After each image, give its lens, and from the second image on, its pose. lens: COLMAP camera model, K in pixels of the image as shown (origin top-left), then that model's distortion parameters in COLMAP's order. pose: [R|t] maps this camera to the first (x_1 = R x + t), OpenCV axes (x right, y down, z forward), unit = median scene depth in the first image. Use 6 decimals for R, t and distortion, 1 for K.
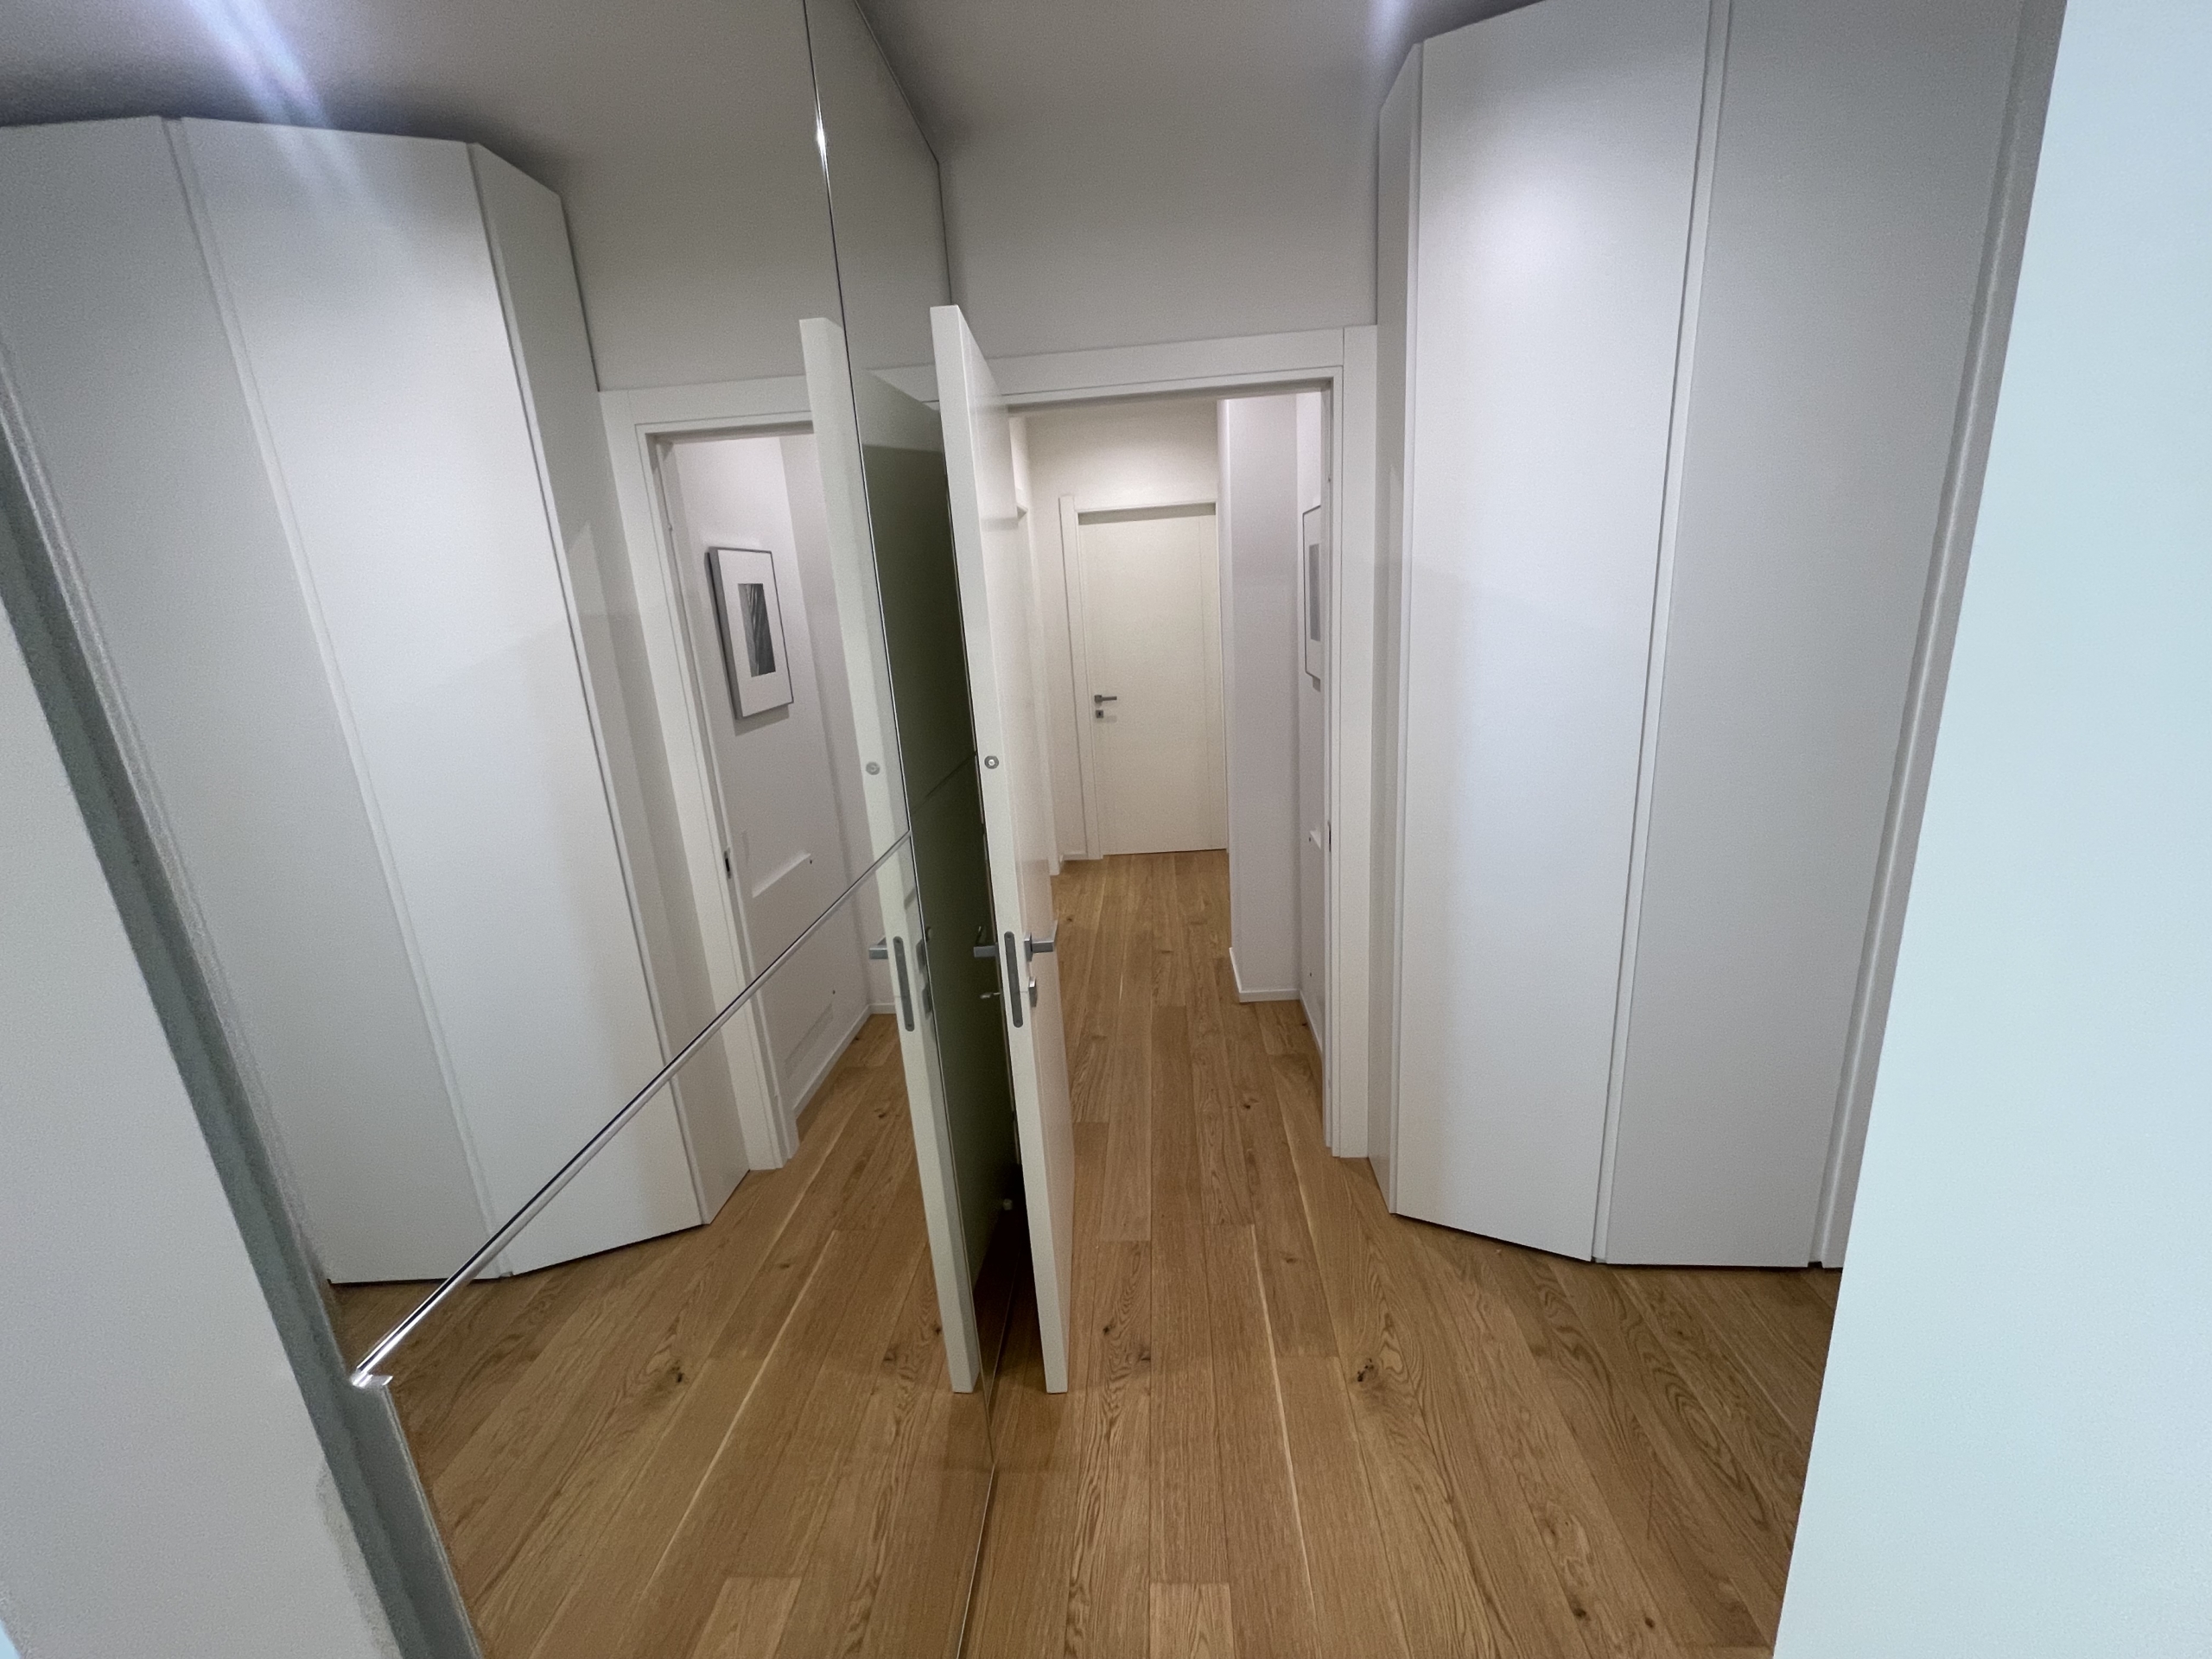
lens RADIAL K [[892.7, 0, 1107.9], [0, 892.7, 836.1], [0, 0, 1]] dist [0.000465, 0.000058]
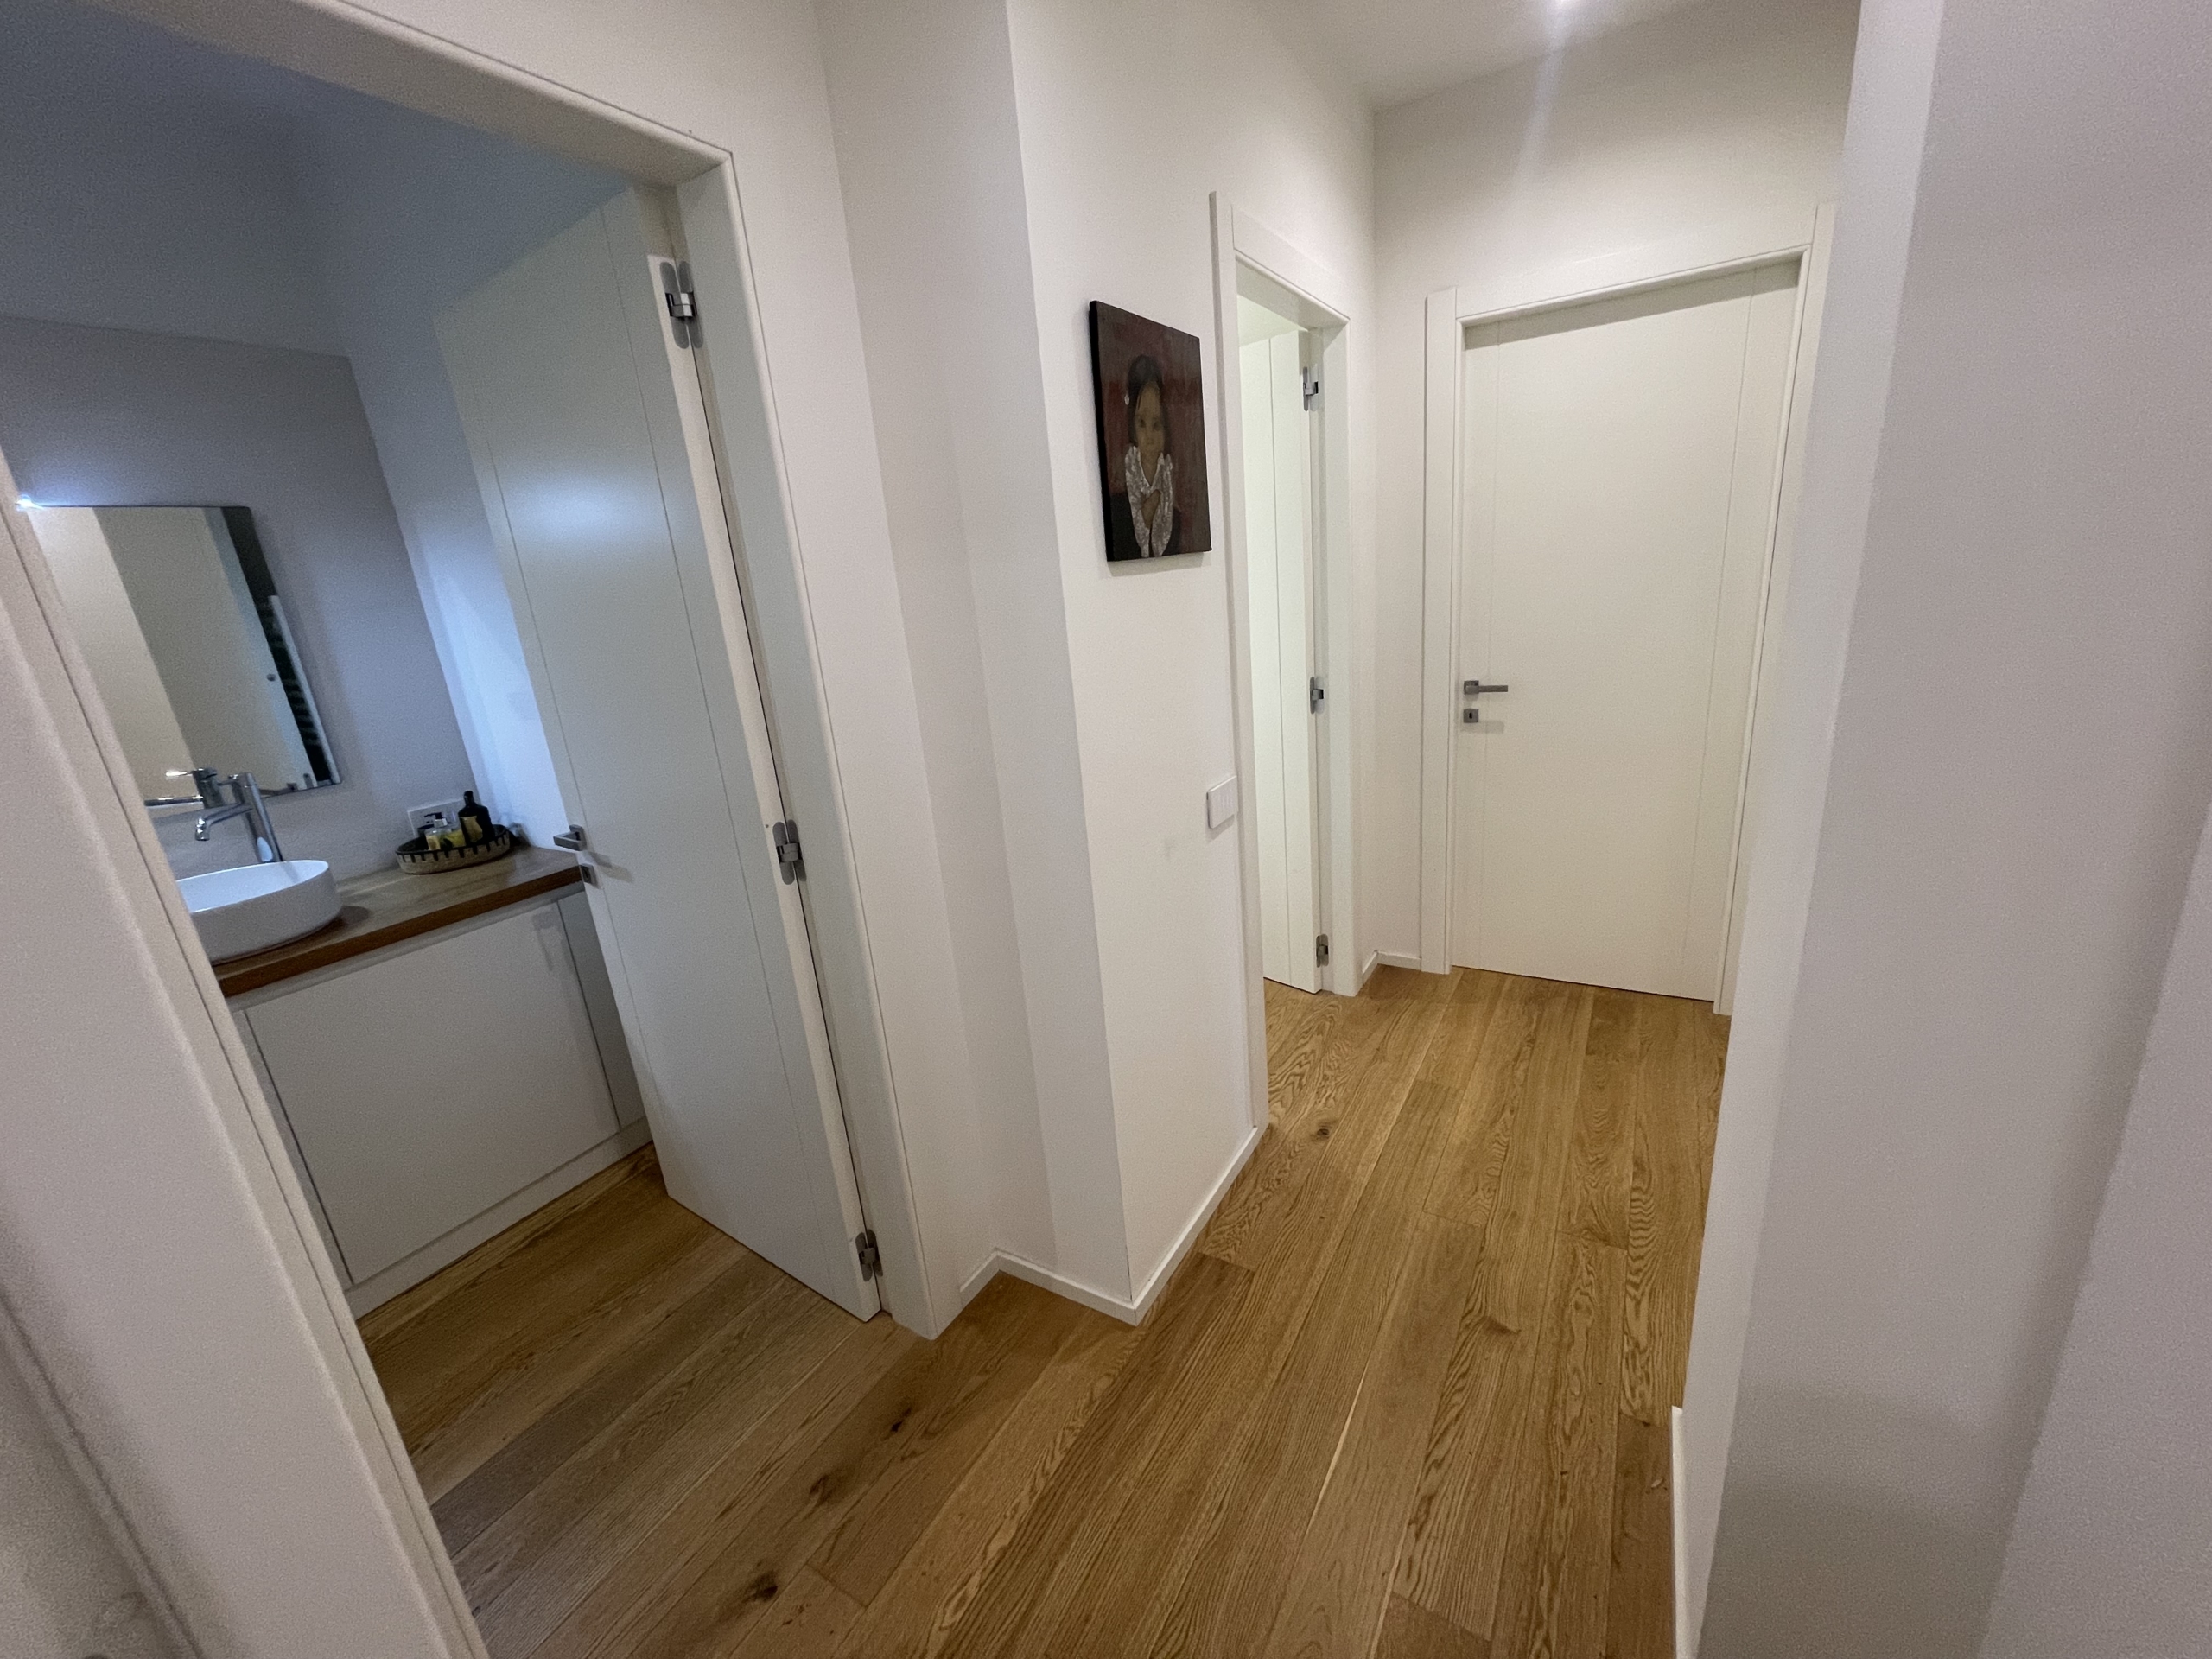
lens RADIAL K [[892.7, 0, 1104.2], [0, 892.7, 823.2], [0, 0, 1]] dist [0.000465, 0.000058]
pose [[0.879346, 0.119705, -0.460893, 0.055290], [-0.092875, 0.992414, 0.080555, -0.101440], [0.467039, -0.028030, 0.883792, 0.447458]]
